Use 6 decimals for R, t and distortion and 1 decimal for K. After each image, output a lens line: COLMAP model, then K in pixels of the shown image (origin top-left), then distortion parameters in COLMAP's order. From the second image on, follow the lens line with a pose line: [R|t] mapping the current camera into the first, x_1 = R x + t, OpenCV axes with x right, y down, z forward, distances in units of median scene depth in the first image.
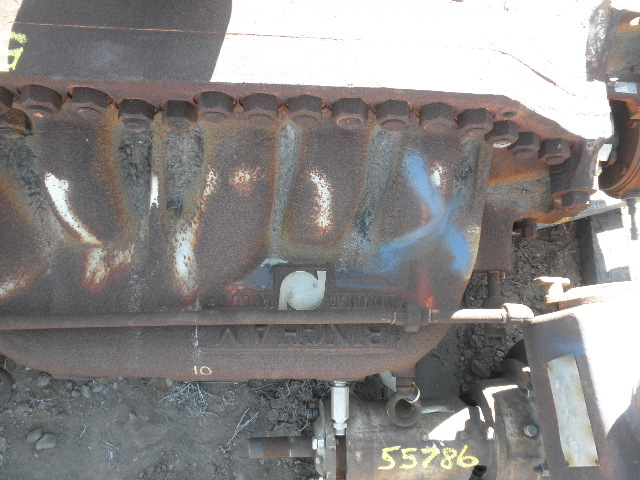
lens RADIAL K [[522.1, 0, 320.9], [0, 522.1, 237.9], [0, 0, 1]] dist [-0.080507, 0.048043]
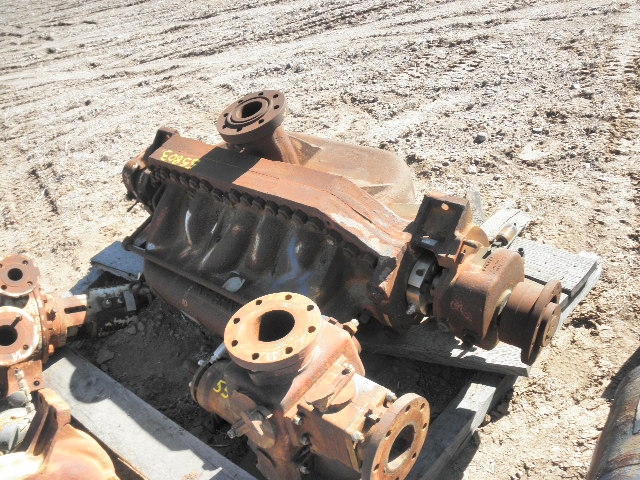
lens RADIAL K [[522.1, 0, 319.0], [0, 522.1, 240.1], [0, 0, 1]] dist [-0.080507, 0.048043]
pose [[0.704222, 0.196506, -0.682244, 1.610135], [-0.500691, 0.818749, -0.280996, 0.372391], [0.503369, 0.539477, 0.674970, -0.329139]]
